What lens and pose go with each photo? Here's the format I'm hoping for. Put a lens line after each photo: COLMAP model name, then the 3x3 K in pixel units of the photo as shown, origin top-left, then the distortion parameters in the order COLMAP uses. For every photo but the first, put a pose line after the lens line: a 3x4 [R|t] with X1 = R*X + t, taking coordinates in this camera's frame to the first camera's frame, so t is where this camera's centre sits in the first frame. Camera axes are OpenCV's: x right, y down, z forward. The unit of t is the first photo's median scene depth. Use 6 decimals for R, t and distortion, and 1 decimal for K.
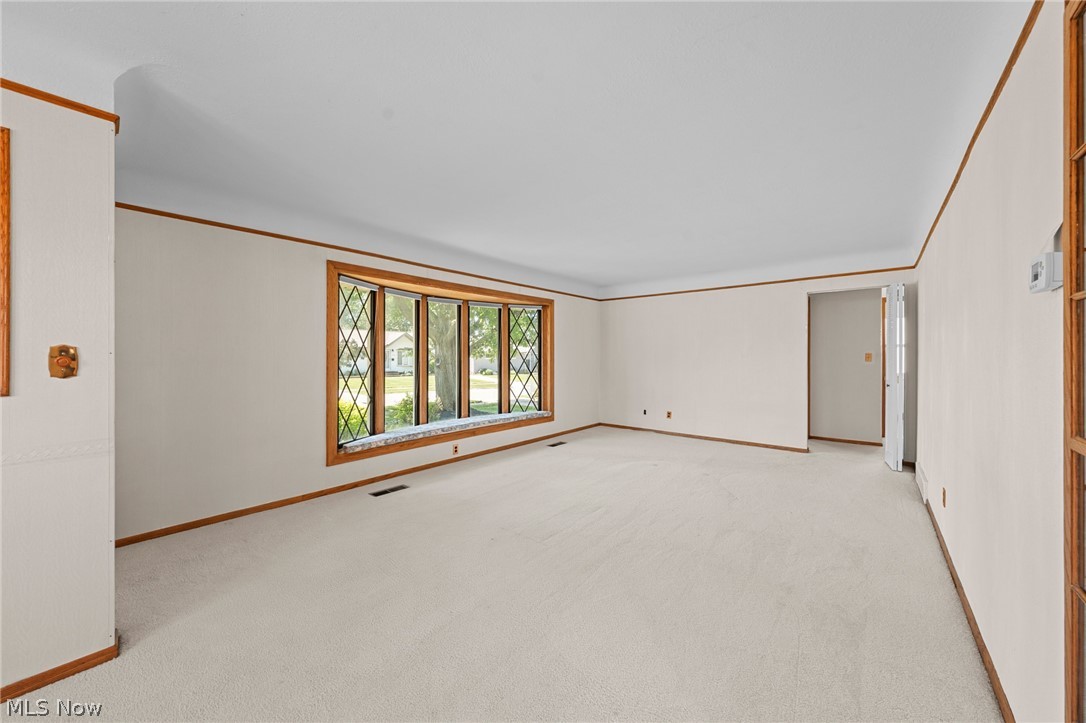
lens RADIAL K [[393.7, 0, 549.5], [0, 393.7, 357.2], [0, 0, 1]] dist [-0.001368, -0.000047]
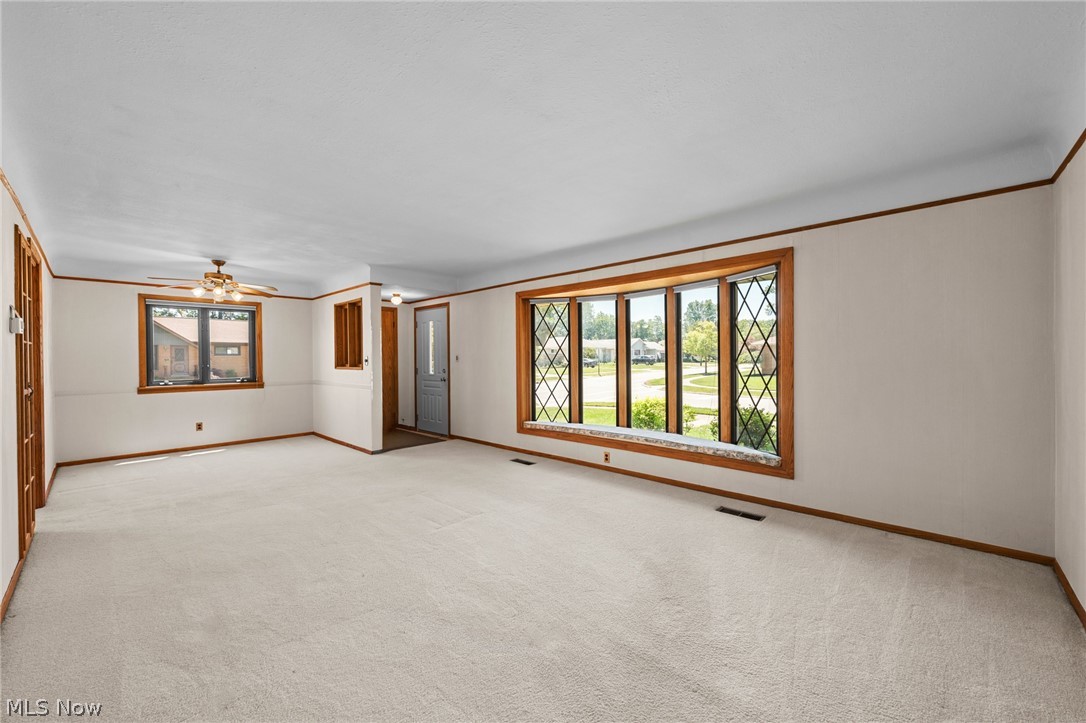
lens RADIAL K [[421.3, 0, 545.9], [0, 421.3, 361.4], [0, 0, 1]] dist [-0.002464, -0.000029]
pose [[-0.065036, 0.009699, -0.997836, 0.770904], [0.006170, 0.999938, 0.009317, -0.002618], [0.997864, -0.005551, -0.065092, 0.932436]]
